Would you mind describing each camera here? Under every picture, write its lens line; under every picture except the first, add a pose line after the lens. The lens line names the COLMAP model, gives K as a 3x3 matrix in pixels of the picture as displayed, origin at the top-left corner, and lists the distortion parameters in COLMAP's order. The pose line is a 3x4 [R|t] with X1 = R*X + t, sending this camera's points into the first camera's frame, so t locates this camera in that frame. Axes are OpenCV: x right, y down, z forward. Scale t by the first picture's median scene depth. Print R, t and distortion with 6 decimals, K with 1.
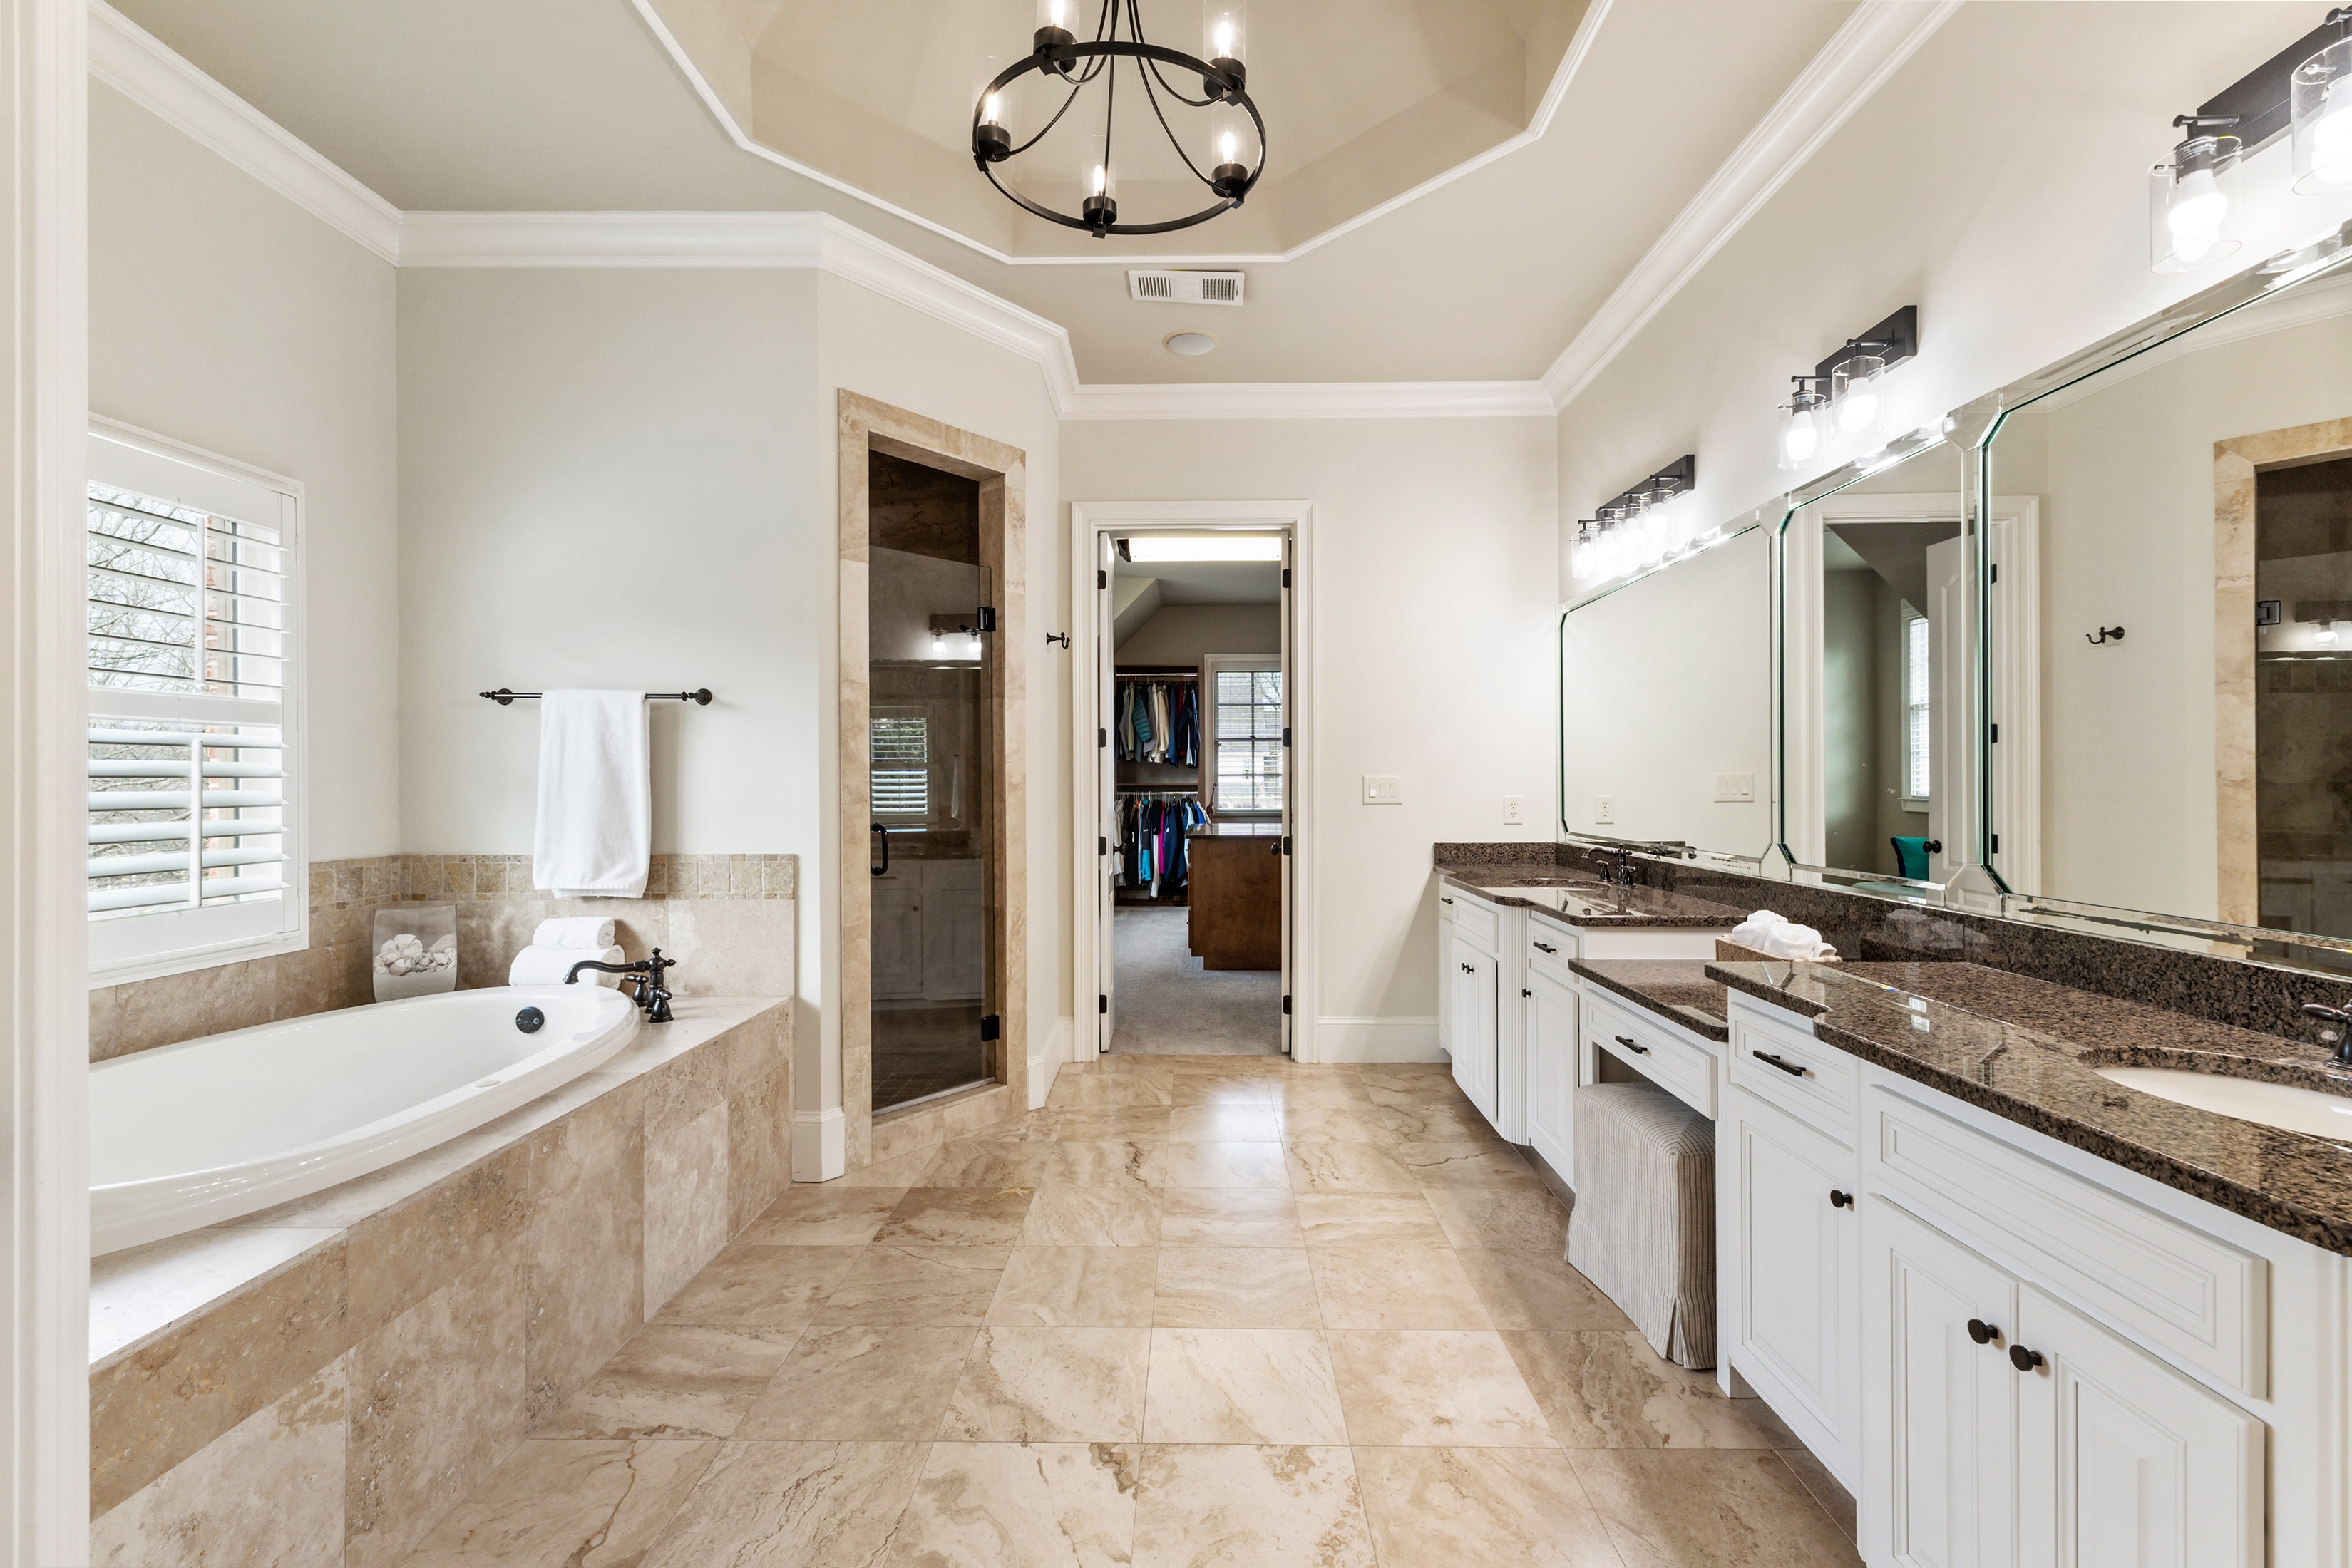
lens RADIAL K [[1002.5, 0, 1197.0], [0, 1002.5, 775.4], [0, 0, 1]] dist [0.006813, -0.000316]
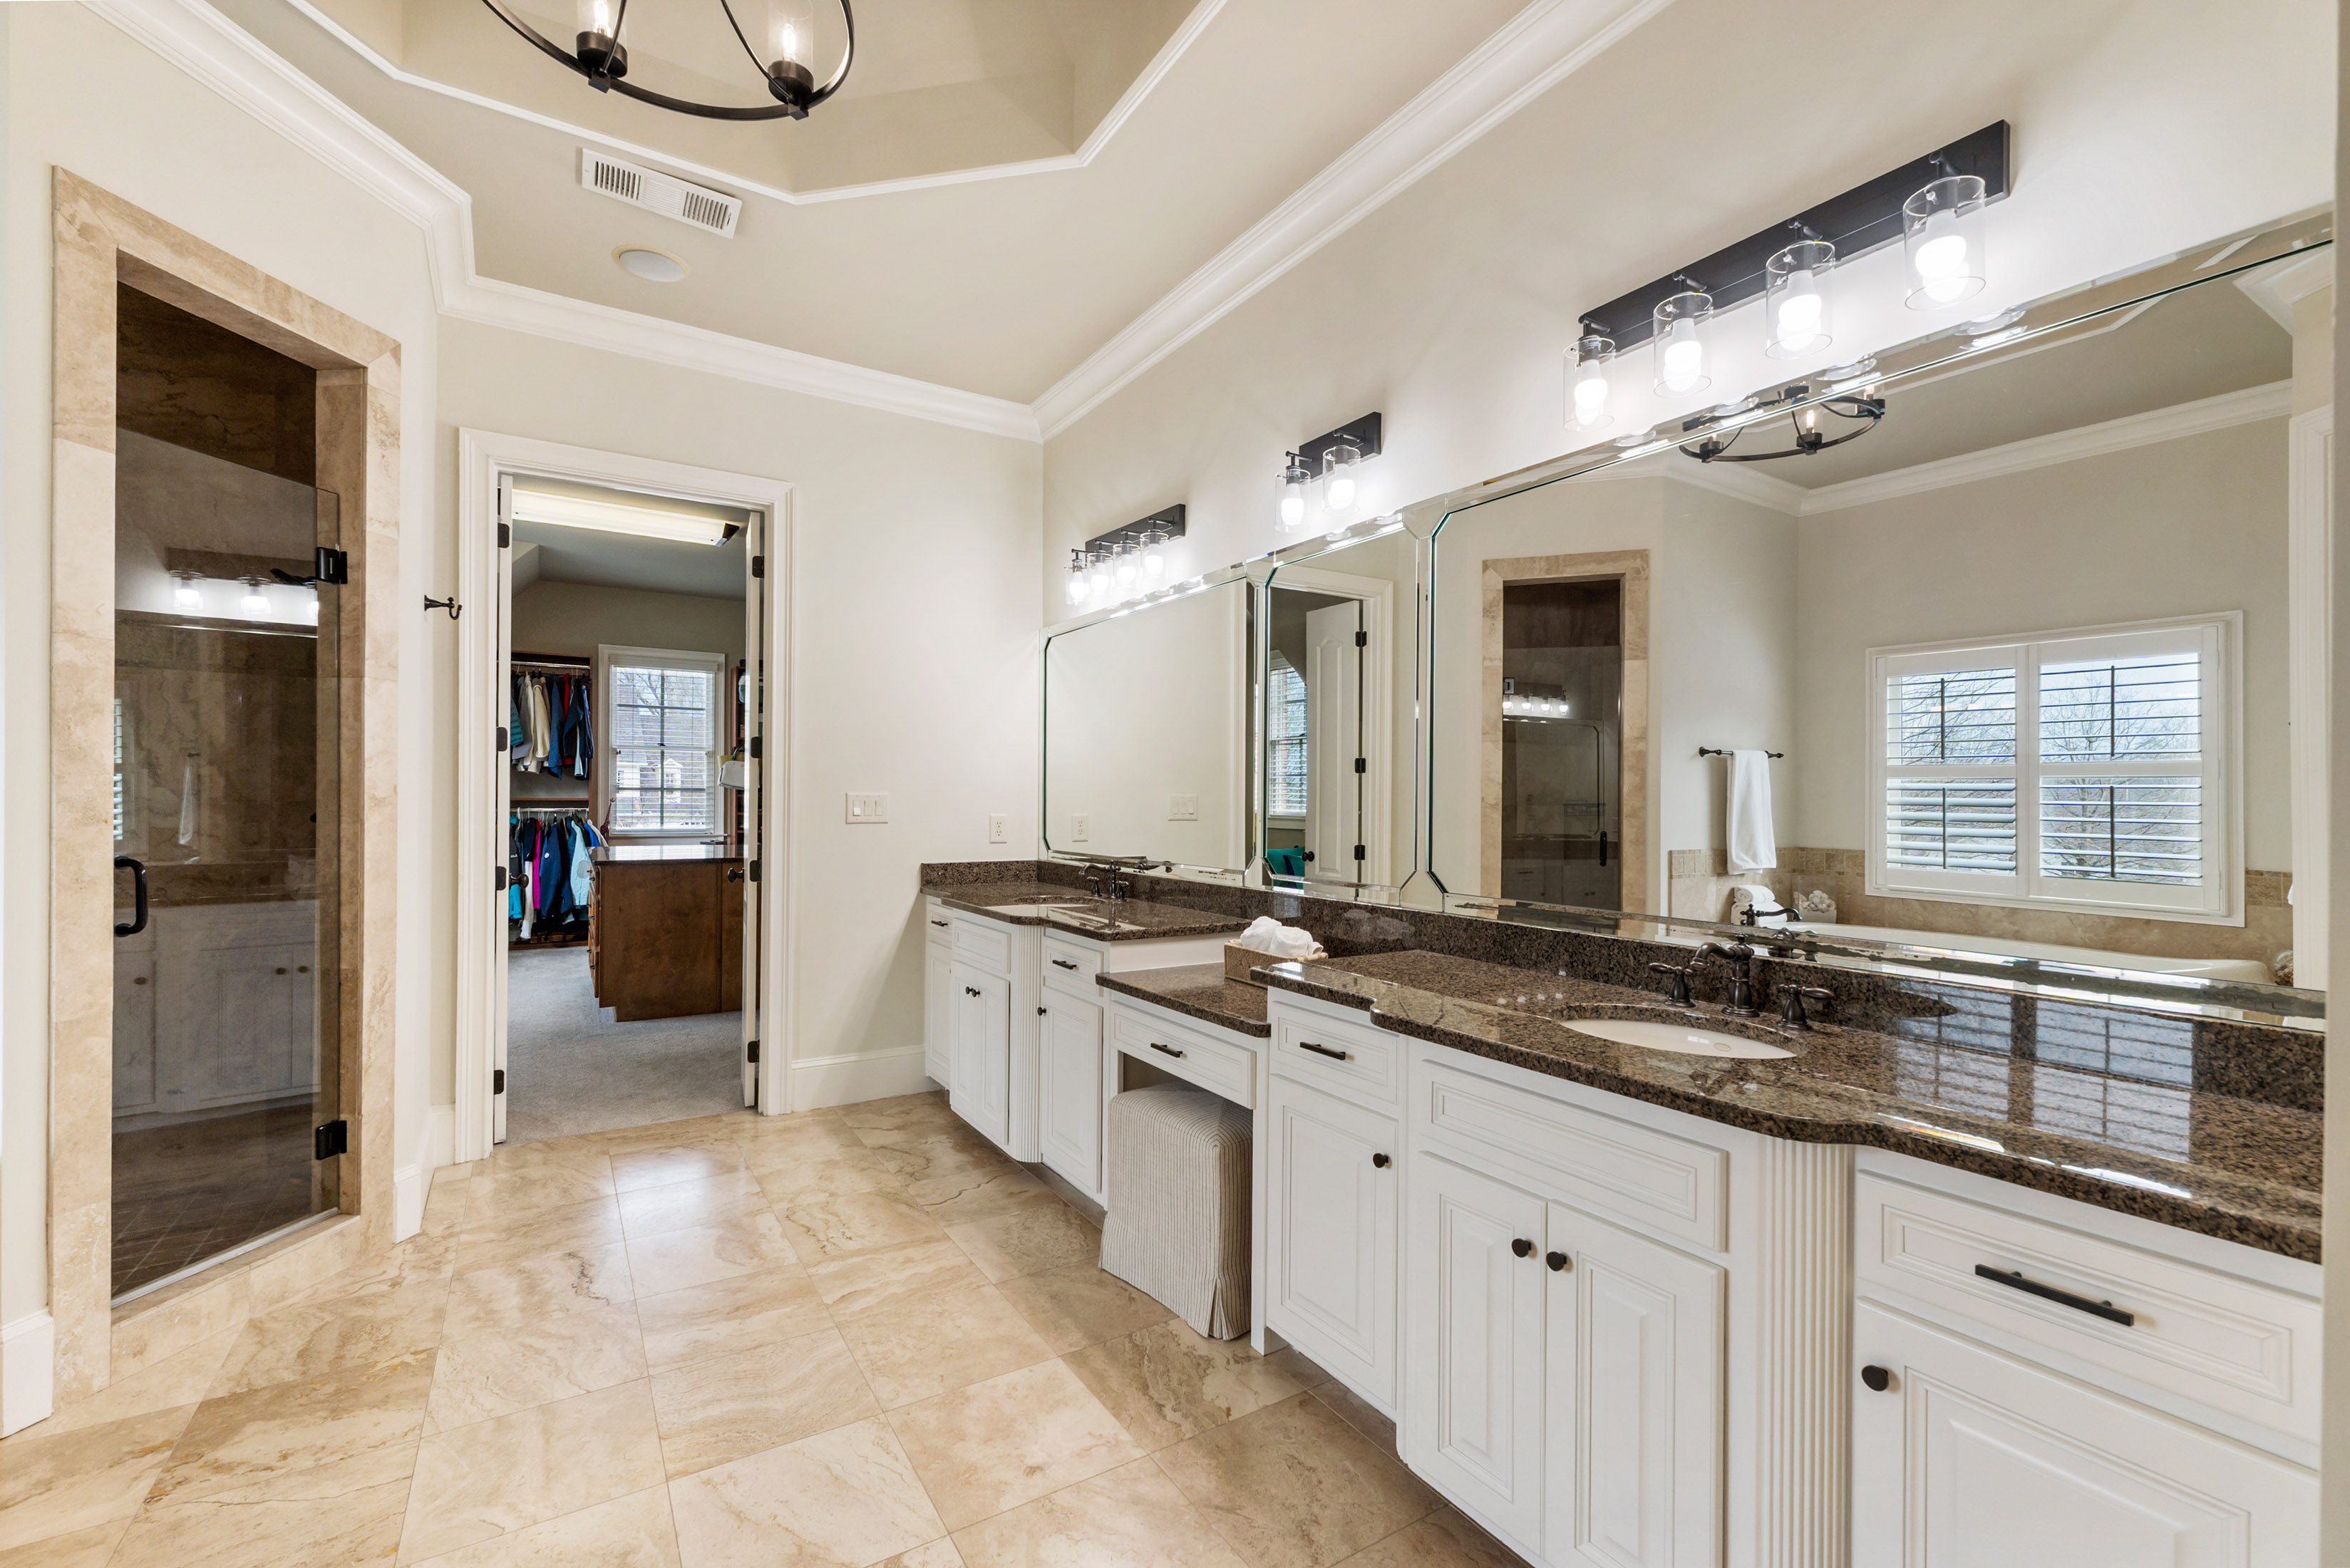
lens RADIAL K [[1001.8, 0, 1155.4], [0, 1001.8, 795.9], [0, 0, 1]] dist [0.006813, -0.000316]
pose [[0.837227, 0.010892, 0.546748, -0.123863], [-0.012946, 0.999916, -0.000097, -0.000150], [-0.546703, -0.006997, 0.837297, 0.092775]]
